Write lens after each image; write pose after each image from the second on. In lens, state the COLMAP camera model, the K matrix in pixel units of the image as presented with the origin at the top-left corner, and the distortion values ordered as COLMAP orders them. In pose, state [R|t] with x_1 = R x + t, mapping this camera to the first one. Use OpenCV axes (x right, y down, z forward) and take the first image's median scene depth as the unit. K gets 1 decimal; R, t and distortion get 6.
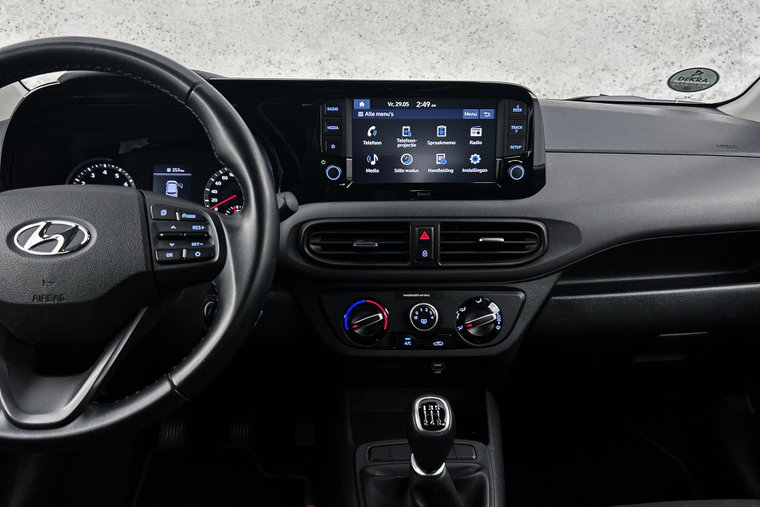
lens RADIAL K [[568.5, 0, 380.0], [0, 568.5, 253.5], [0, 0, 1]] dist [0.084067, -0.147469]
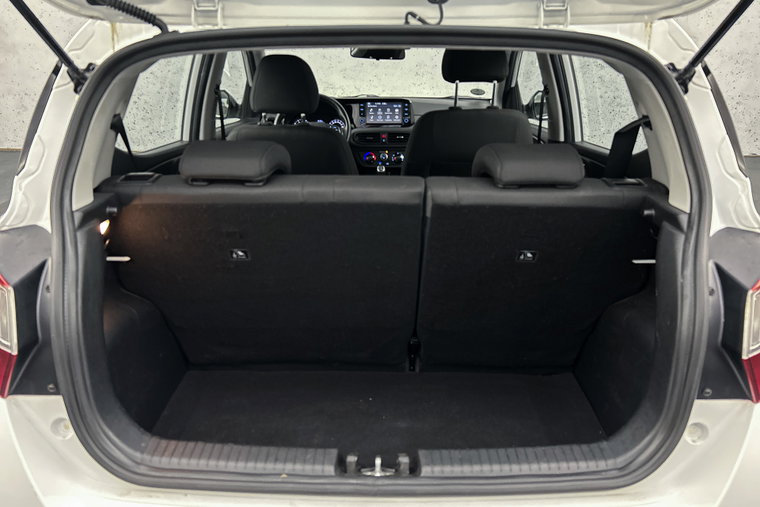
lens RADIAL K [[568.5, 0, 383.0], [0, 568.5, 264.6], [0, 0, 1]] dist [0.062511, -0.086707]
pose [[0.998645, 0.008450, -0.051356, 0.286732], [-0.004689, 0.997327, 0.072921, 0.585396], [0.051835, -0.072582, 0.996015, -3.127713]]
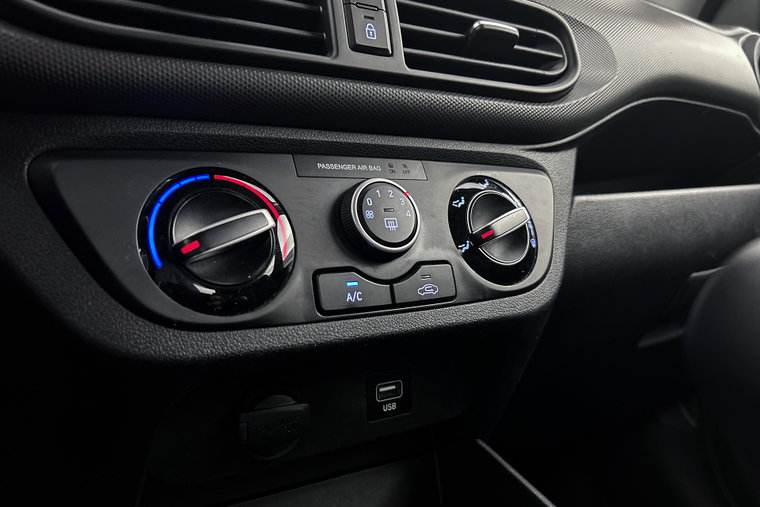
lens RADIAL K [[568.5, 0, 383.0], [0, 568.5, 264.6], [0, 0, 1]] dist [0.062511, -0.086707]
pose [[0.870145, -0.061176, 0.488984, -0.104513], [0.183426, 0.961174, -0.206154, 0.216977], [-0.457387, 0.269077, 0.847582, 0.708513]]
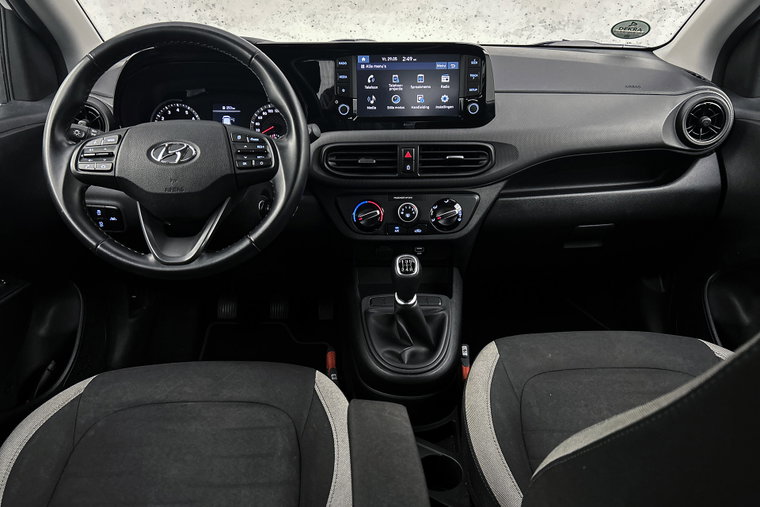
lens RADIAL K [[568.5, 0, 383.0], [0, 568.5, 264.6], [0, 0, 1]] dist [0.062511, -0.086707]
pose [[0.999822, -0.002342, -0.018722, 0.040796], [0.004829, 0.990982, 0.133909, 0.049582], [0.018239, -0.133976, 0.990817, -0.450776]]
